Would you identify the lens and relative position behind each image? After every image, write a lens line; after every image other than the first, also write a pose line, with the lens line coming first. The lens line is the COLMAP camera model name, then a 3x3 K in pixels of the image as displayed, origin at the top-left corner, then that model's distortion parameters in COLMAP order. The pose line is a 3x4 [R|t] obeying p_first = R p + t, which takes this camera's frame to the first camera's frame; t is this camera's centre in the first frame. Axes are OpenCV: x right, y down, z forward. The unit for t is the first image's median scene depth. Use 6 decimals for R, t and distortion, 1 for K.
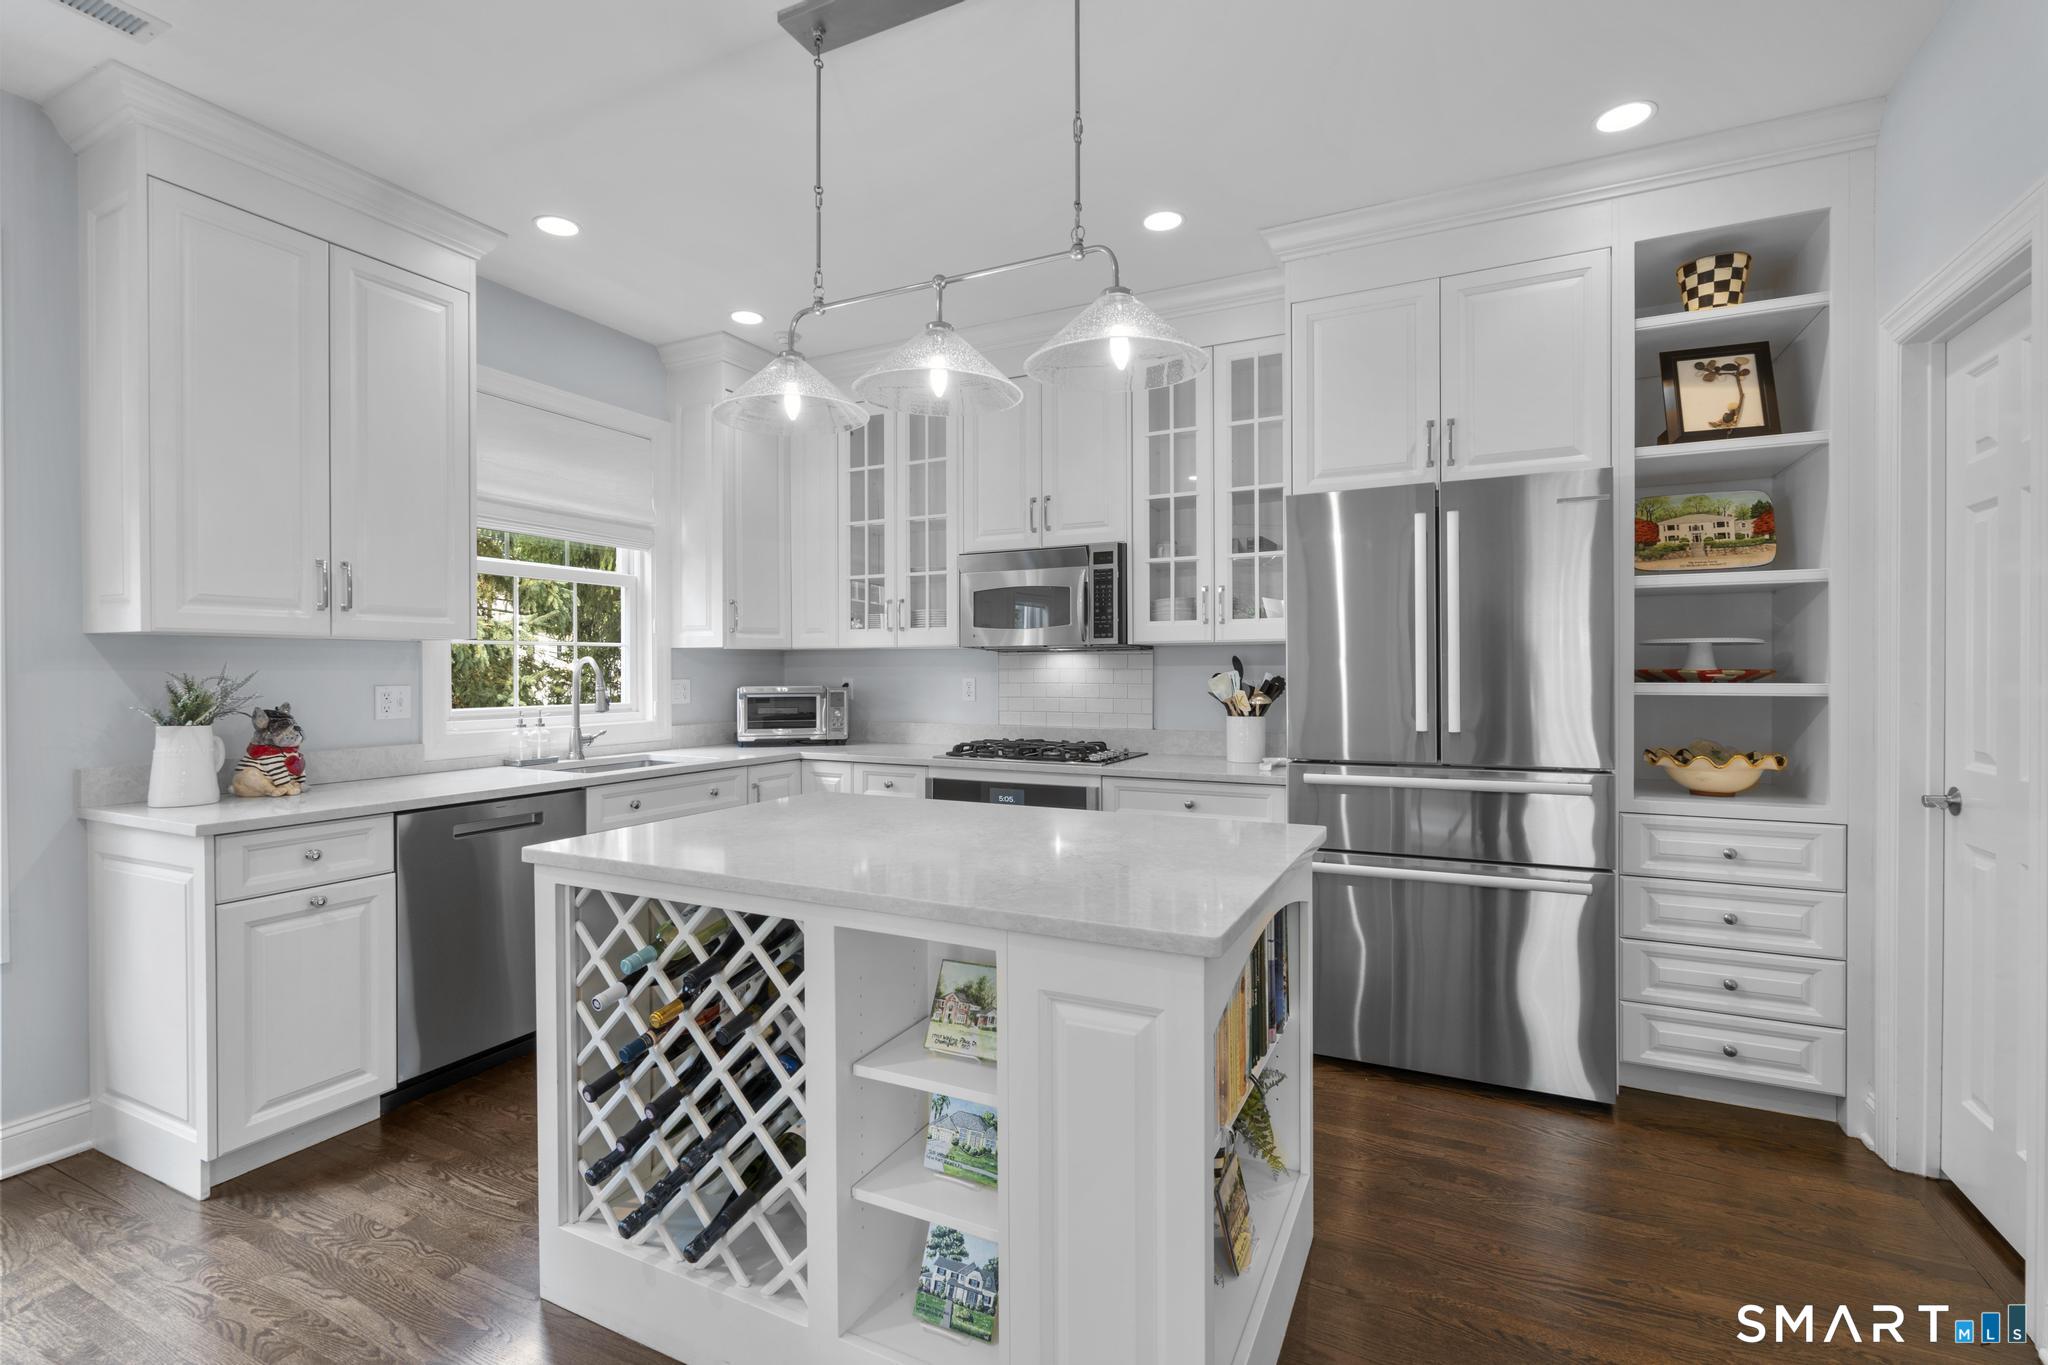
lens RADIAL K [[915.2, 0, 1023.5], [0, 915.2, 675.2], [0, 0, 1]] dist [-0.005697, 0.001253]
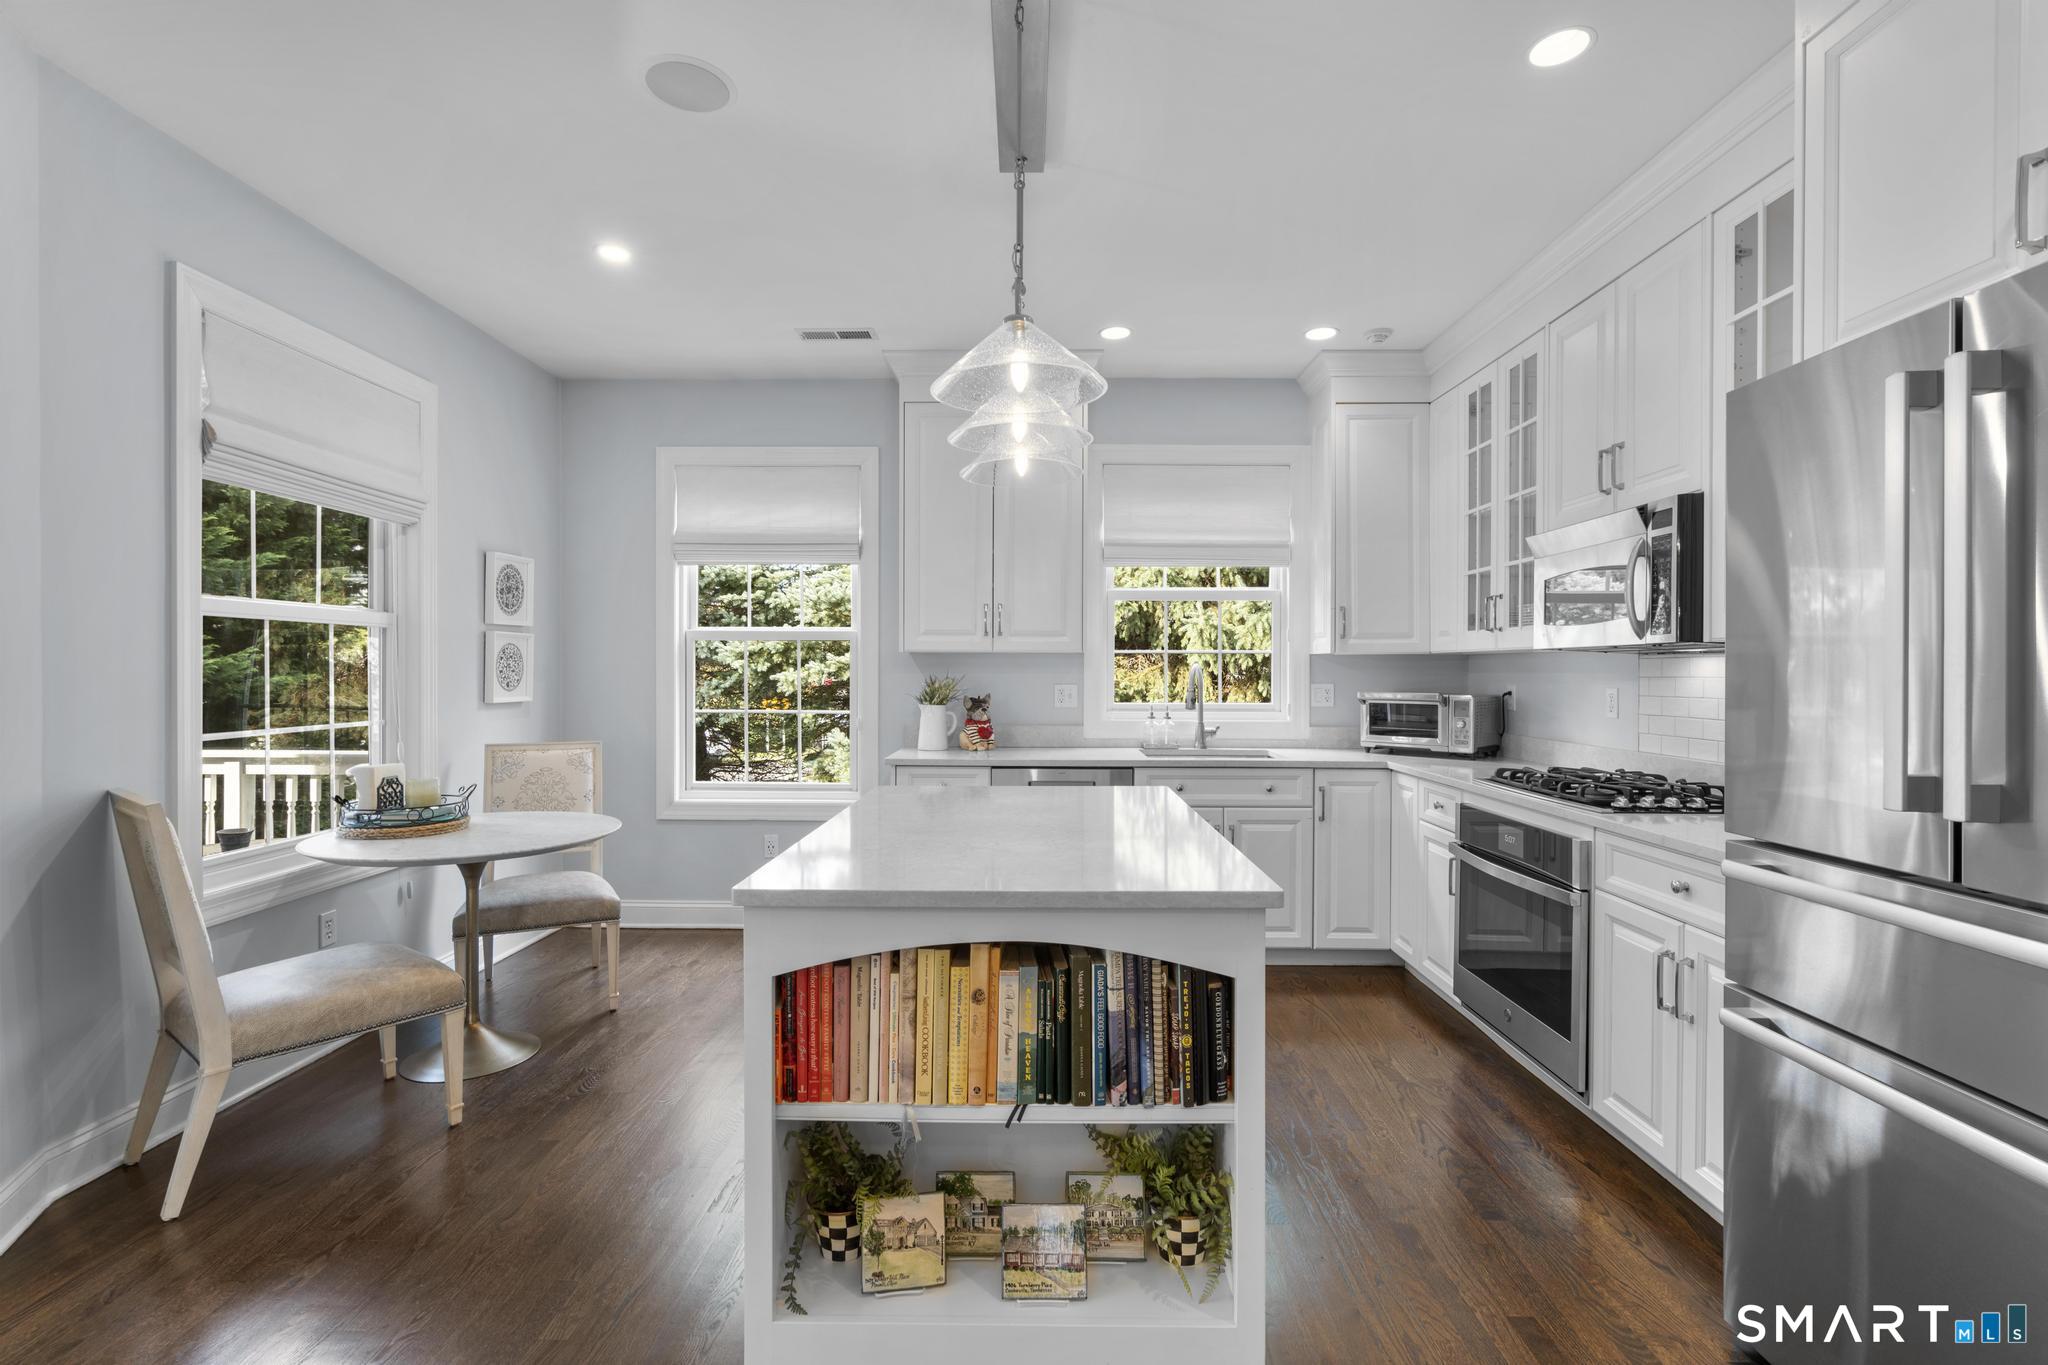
lens RADIAL K [[915.2, 0, 1026.1], [0, 915.2, 675.1], [0, 0, 1]] dist [-0.005697, 0.001253]
pose [[0.436396, 0.008563, -0.899714, 0.513651], [-0.010690, 0.999933, 0.004332, -0.007352], [0.899691, 0.007727, 0.436459, 0.268539]]
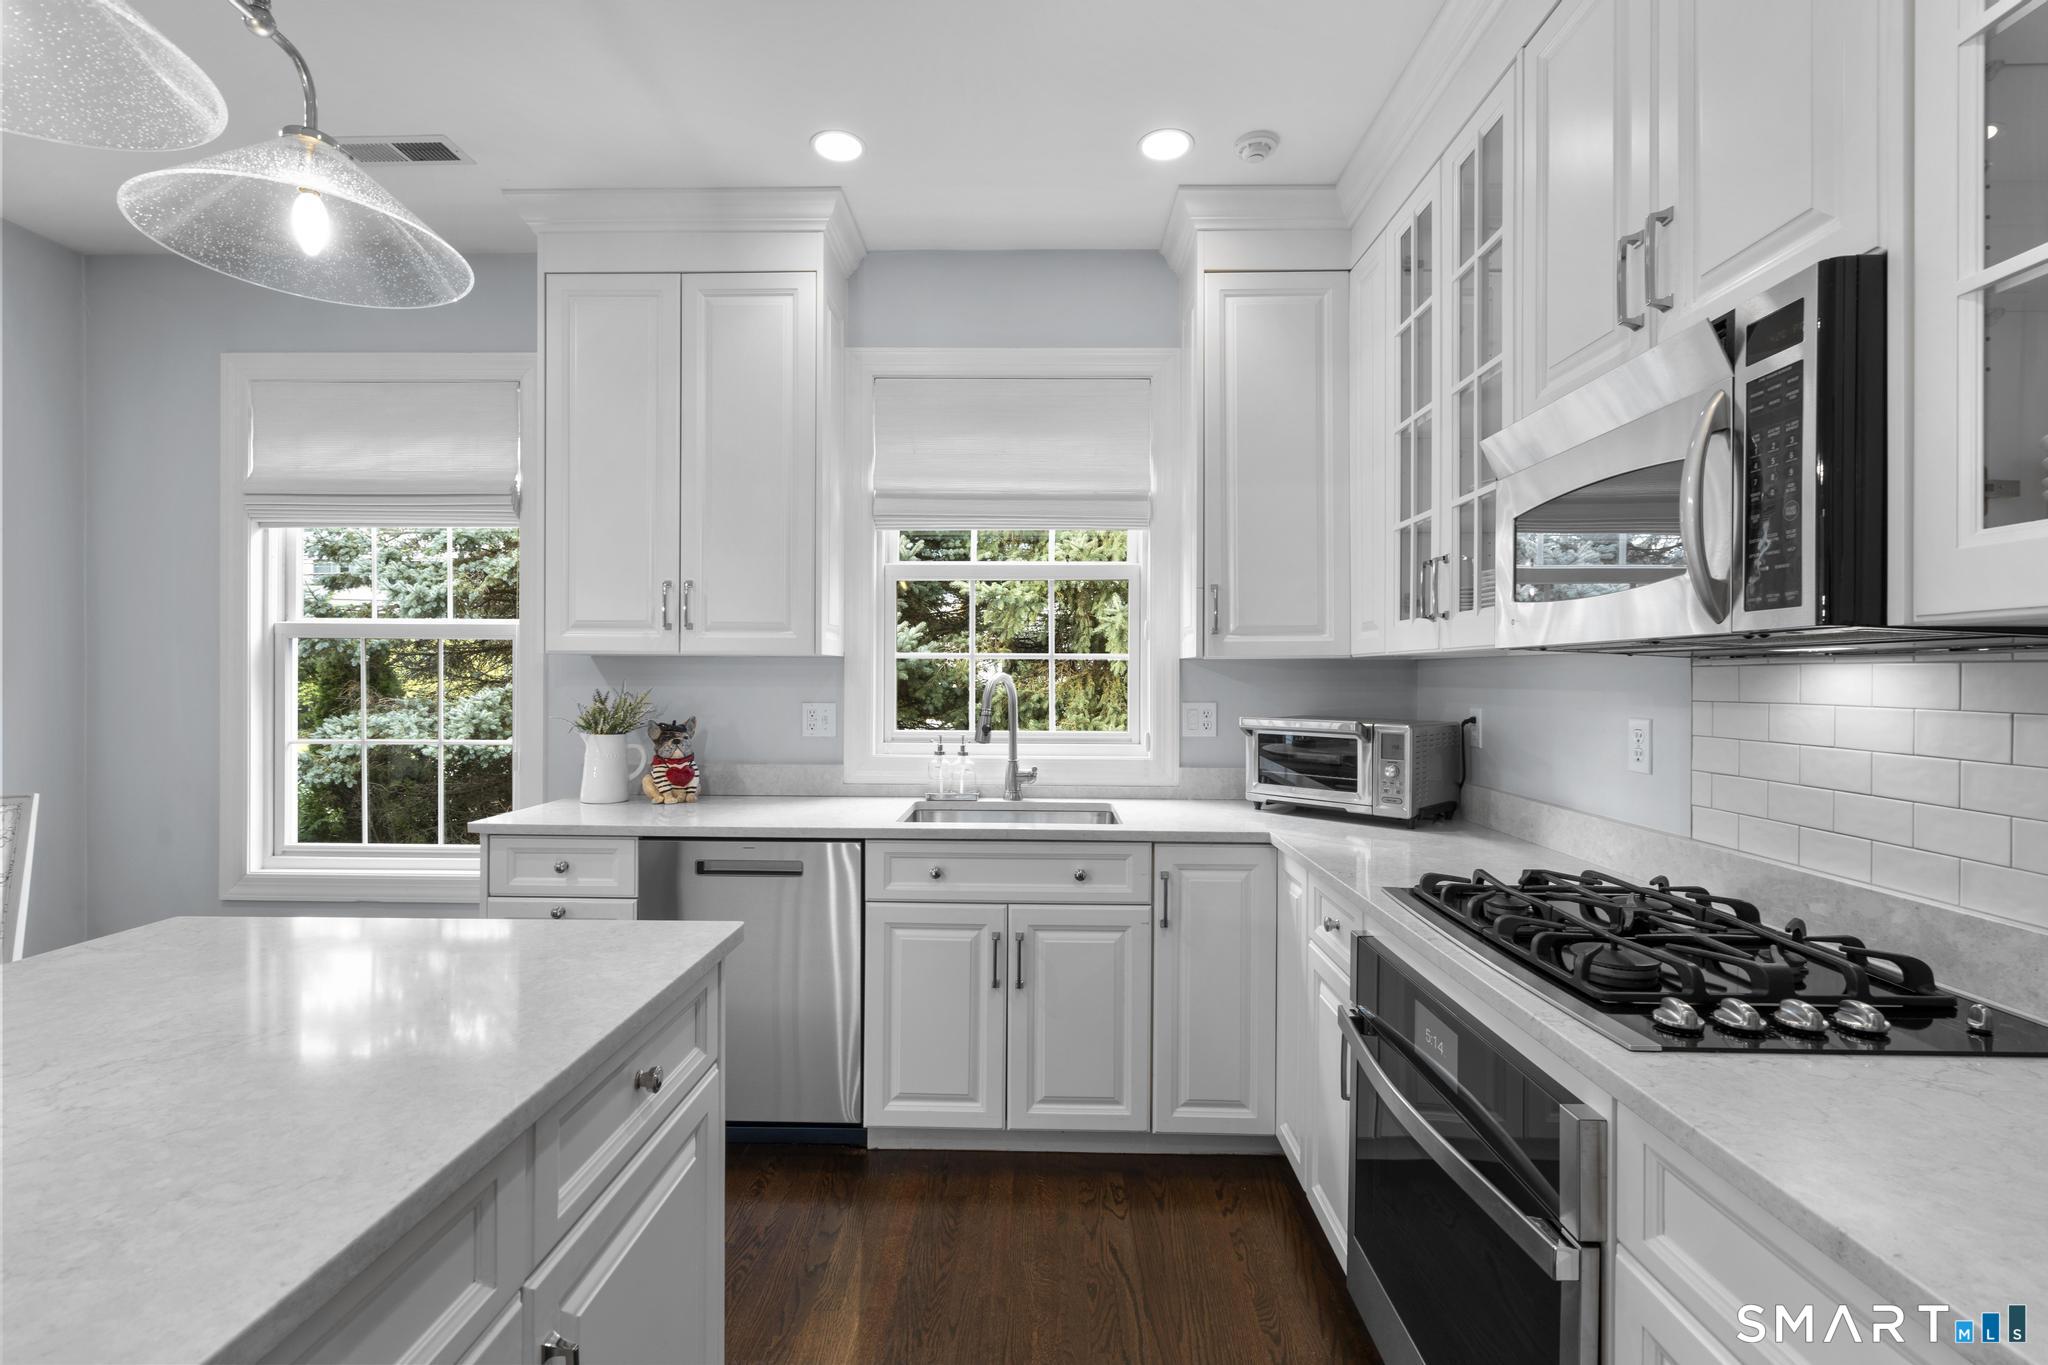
lens RADIAL K [[915.2, 0, 1022.9], [0, 915.2, 677.1], [0, 0, 1]] dist [-0.005697, 0.001253]
pose [[0.429167, 0.004885, -0.903212, 0.253096], [-0.012523, 0.999921, -0.000542, -0.015878], [0.903138, 0.011544, 0.429194, 0.675354]]
